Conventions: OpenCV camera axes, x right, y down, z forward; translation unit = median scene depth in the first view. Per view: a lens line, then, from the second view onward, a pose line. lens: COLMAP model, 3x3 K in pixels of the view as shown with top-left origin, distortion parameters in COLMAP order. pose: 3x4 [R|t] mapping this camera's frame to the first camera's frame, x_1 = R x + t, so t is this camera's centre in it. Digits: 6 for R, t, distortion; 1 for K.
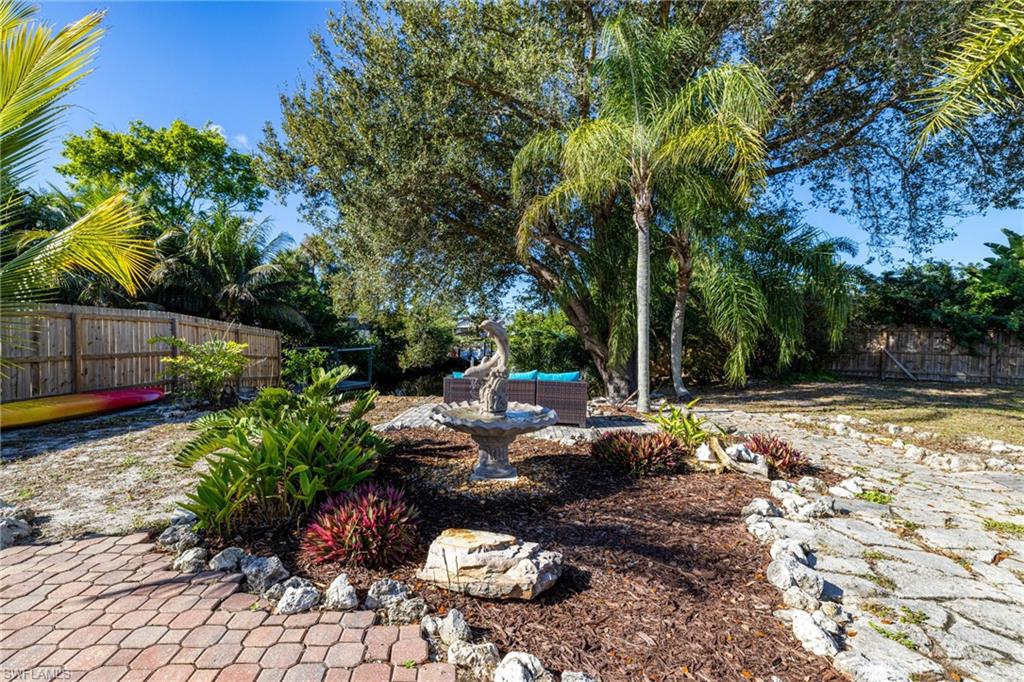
lens RADIAL K [[463.0, 0, 474.0], [0, 463.0, 339.2], [0, 0, 1]] dist [-0.000425, 0.000223]
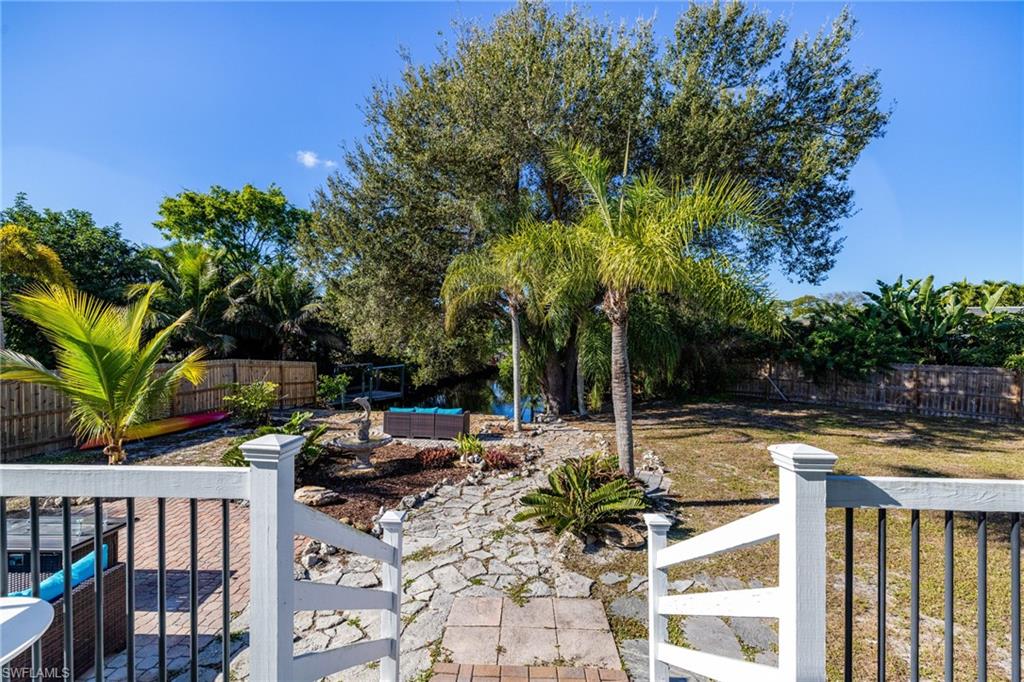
lens RADIAL K [[443.5, 0, 520.6], [0, 443.5, 337.3], [0, 0, 1]] dist [0.000257, -0.000386]
pose [[0.999412, -0.000151, -0.034294, 0.221342], [-0.000063, 0.999981, -0.006226, -0.080007], [0.034294, 0.006225, 0.999392, -0.276321]]
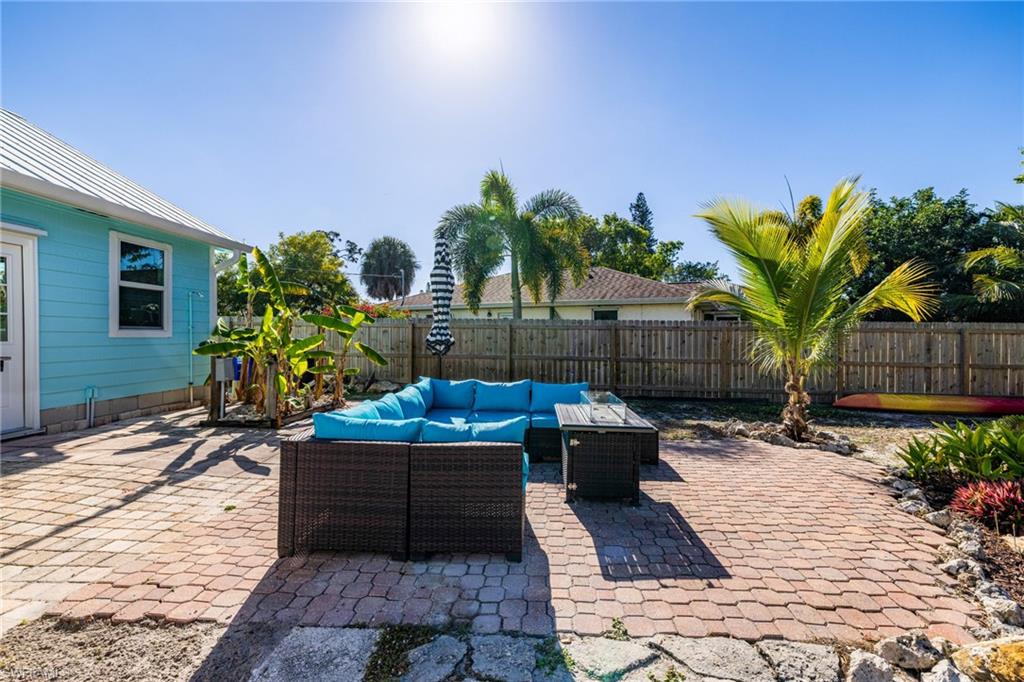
lens RADIAL K [[443.5, 0, 520.6], [0, 443.5, 337.3], [0, 0, 1]] dist [0.000257, -0.000386]
pose [[-0.046856, -0.001595, -0.998900, 0.177636], [-0.018790, 0.999823, -0.000715, -0.006268], [0.998725, 0.018735, -0.046878, -0.050780]]
